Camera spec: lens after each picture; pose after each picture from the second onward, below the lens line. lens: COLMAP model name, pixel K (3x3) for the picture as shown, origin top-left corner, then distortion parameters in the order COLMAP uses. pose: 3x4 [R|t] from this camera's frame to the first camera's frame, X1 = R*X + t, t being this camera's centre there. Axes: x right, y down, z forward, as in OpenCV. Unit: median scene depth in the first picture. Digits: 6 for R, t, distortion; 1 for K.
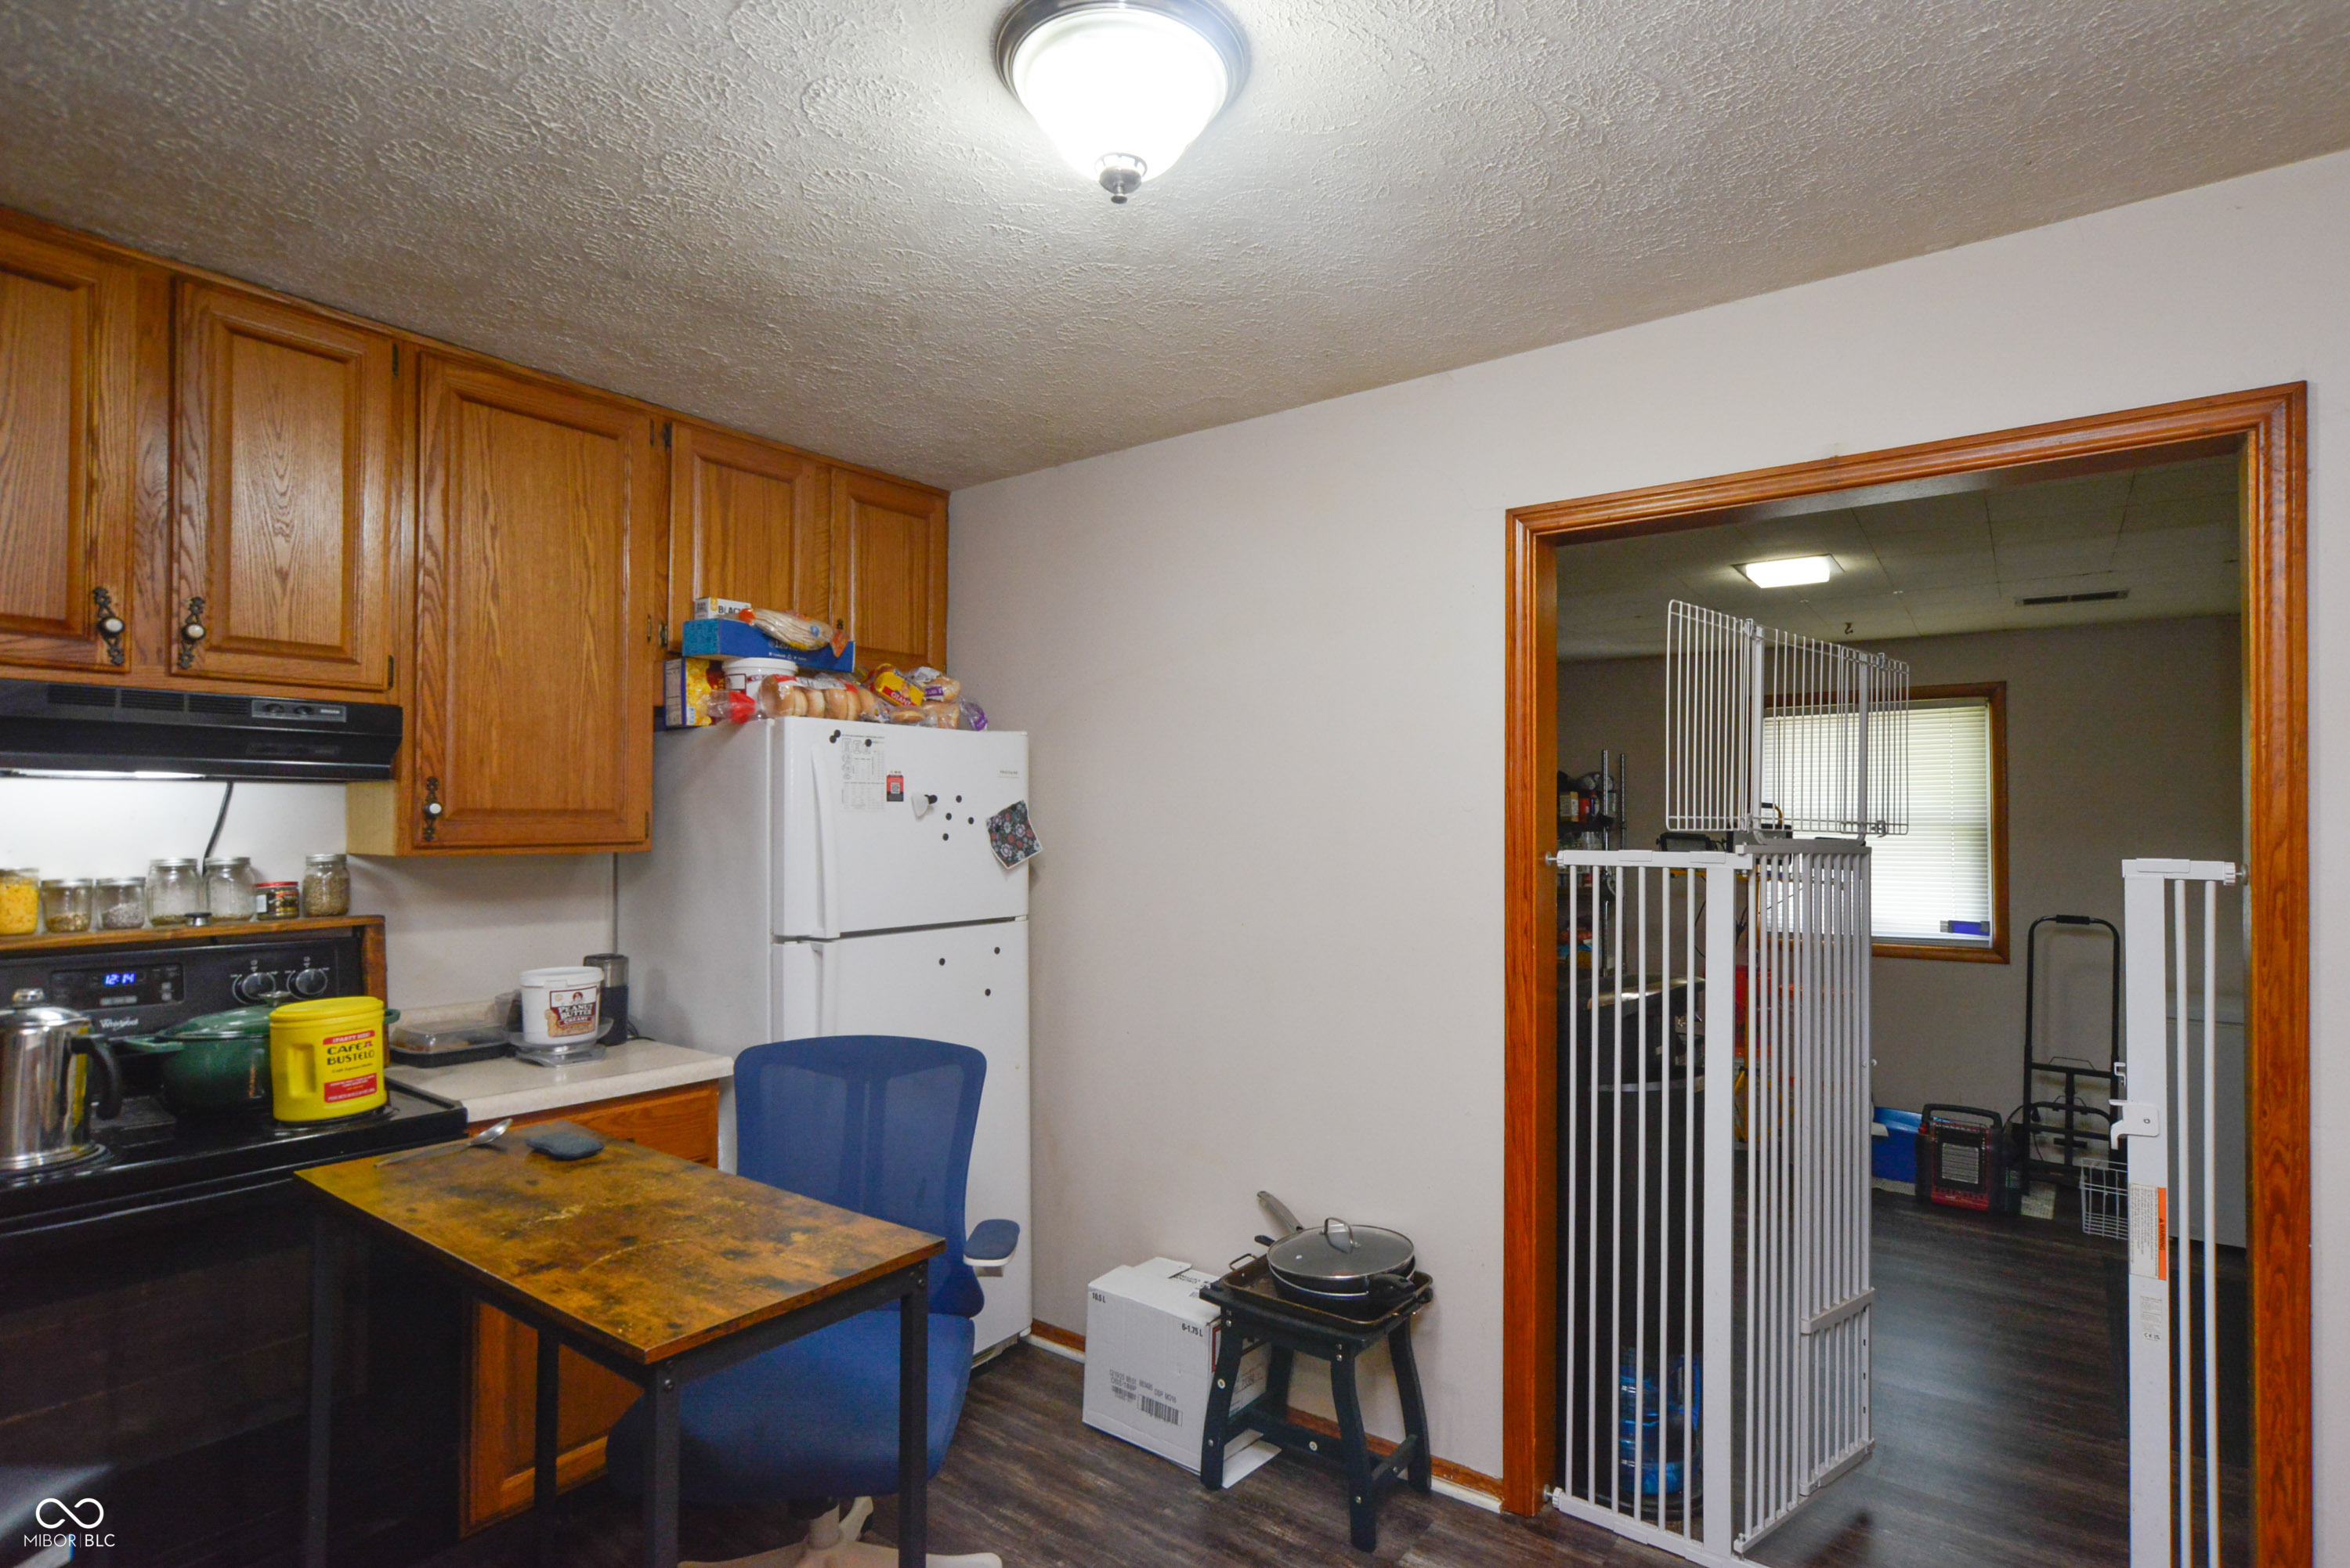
lens RADIAL K [[1163.6, 0, 1222.2], [0, 1163.6, 813.9], [0, 0, 1]] dist [-0.023764, 0.012715]
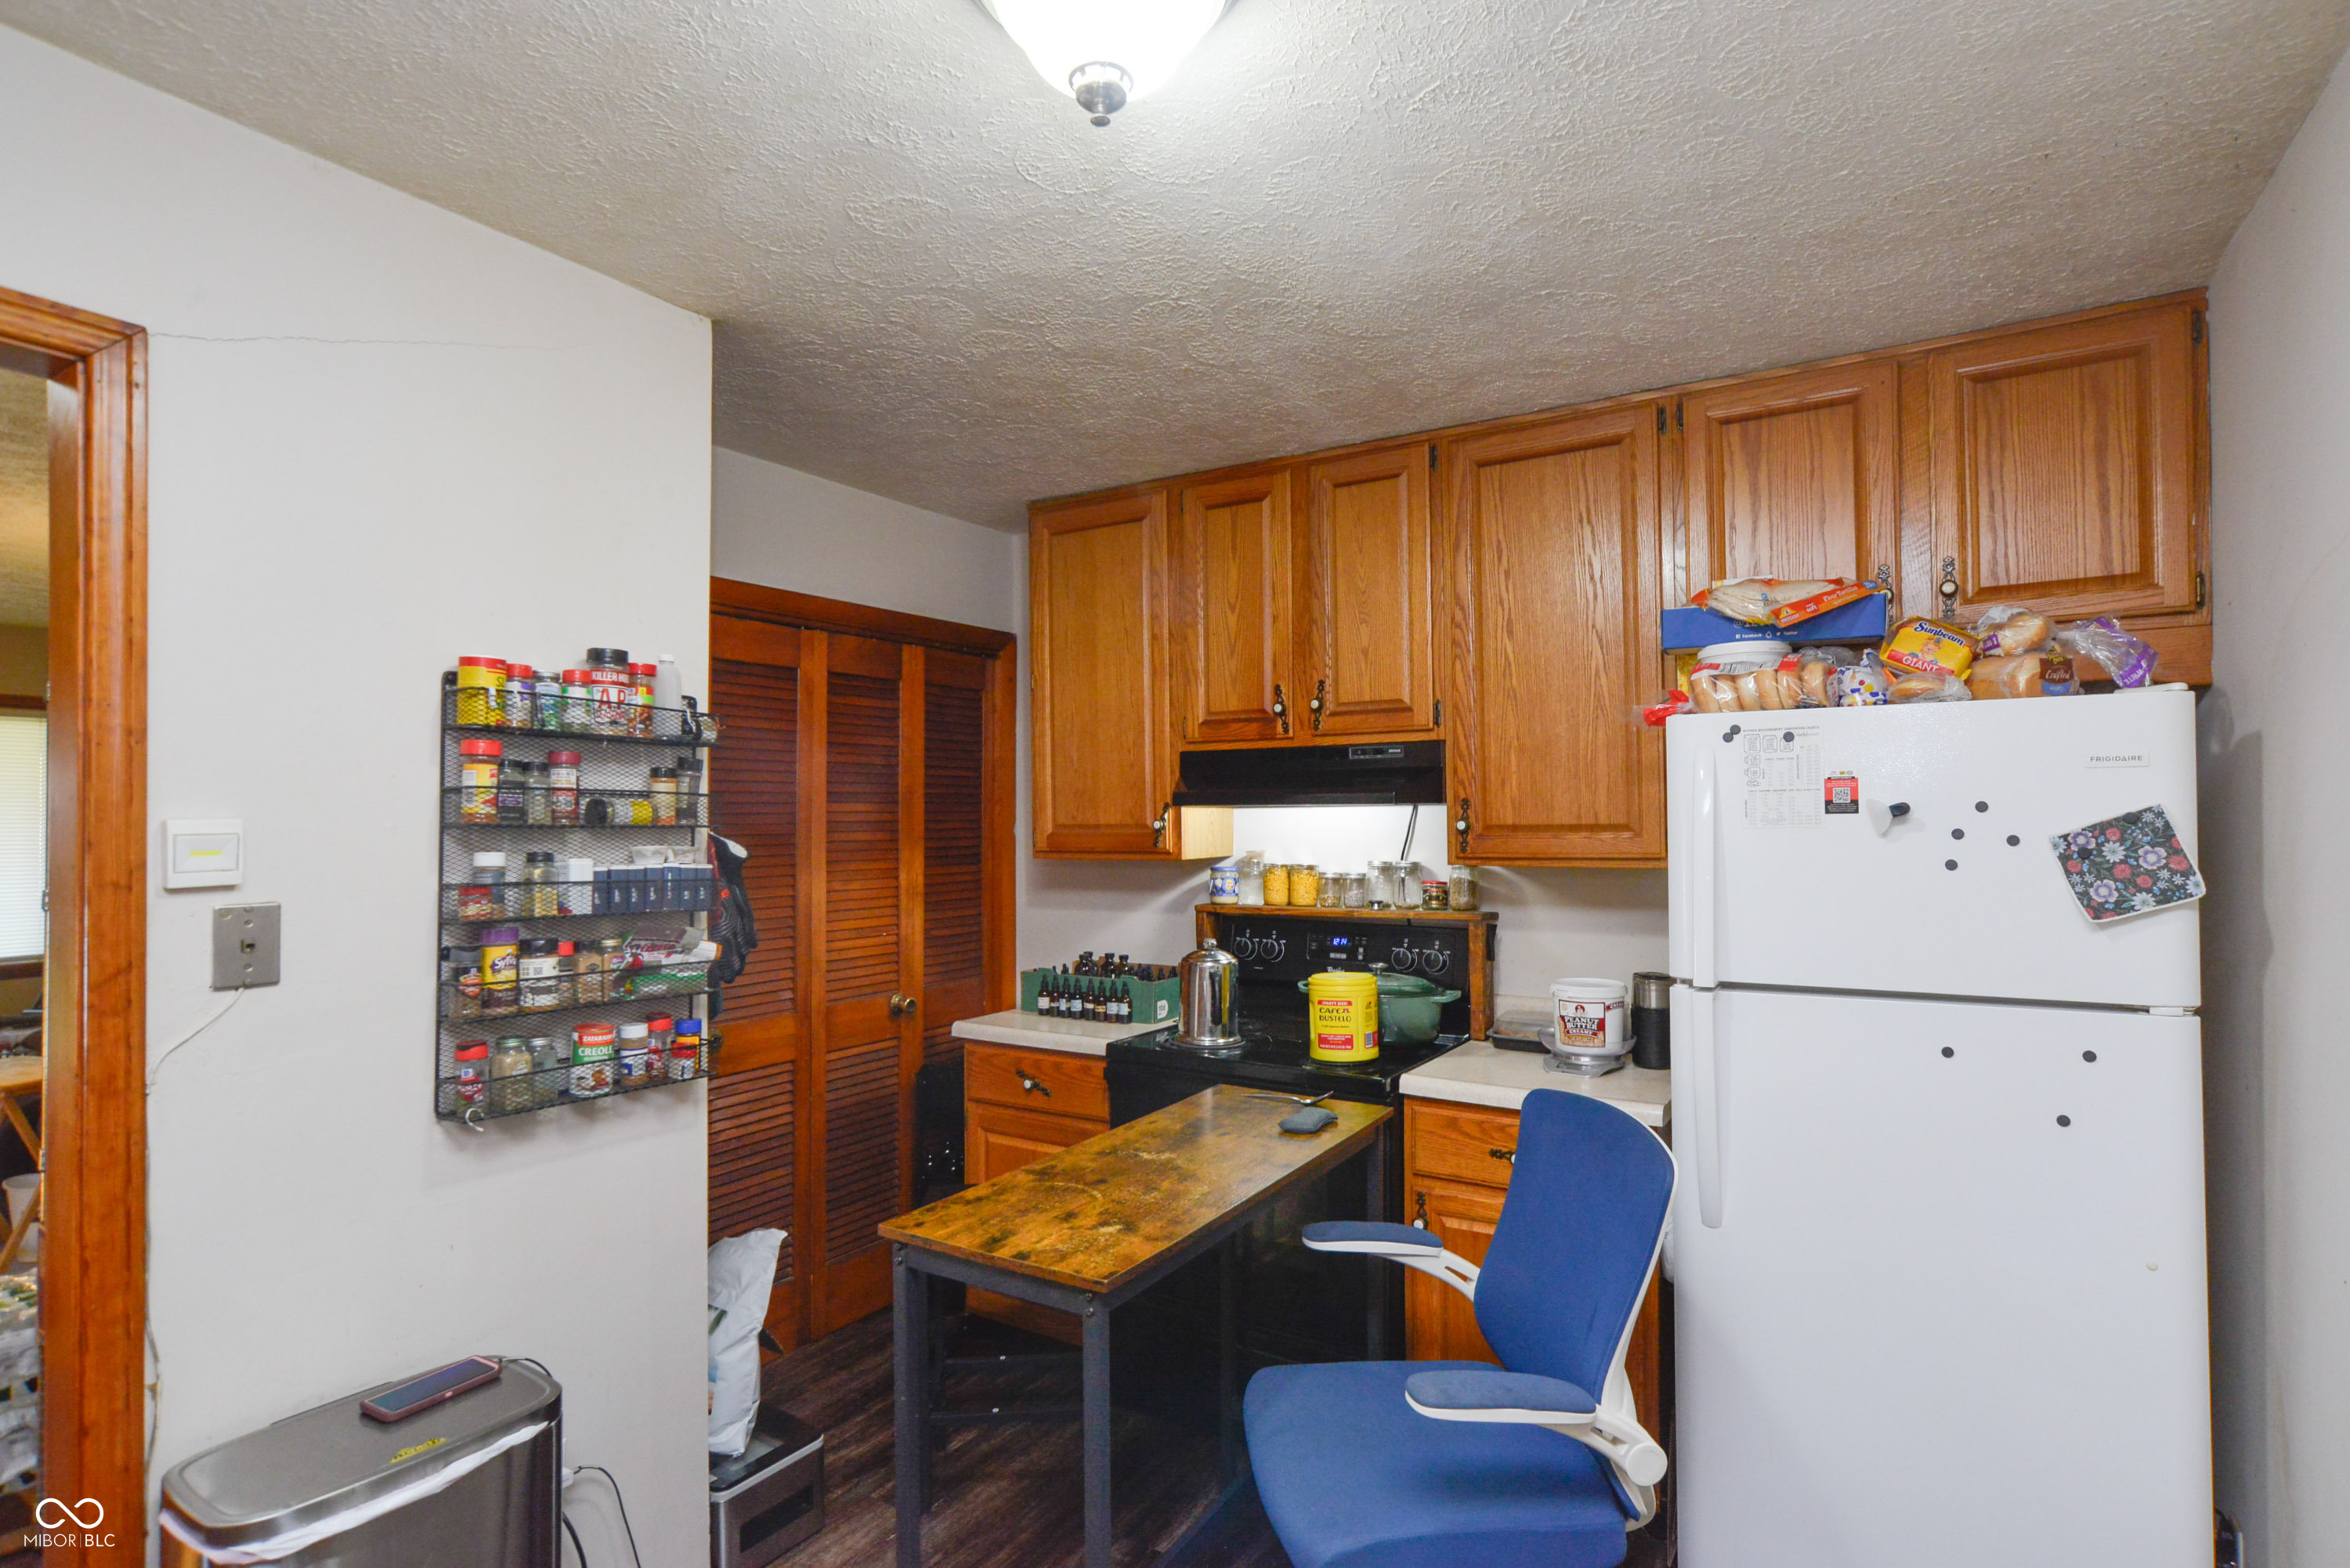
lens RADIAL K [[1163.6, 0, 1176.6], [0, 1163.6, 809.3], [0, 0, 1]] dist [-0.023764, 0.012715]
pose [[0.066609, -0.007596, -0.997750, 0.465922], [0.015741, 0.999855, -0.006561, -0.017427], [0.997655, -0.015268, 0.066719, 0.619374]]
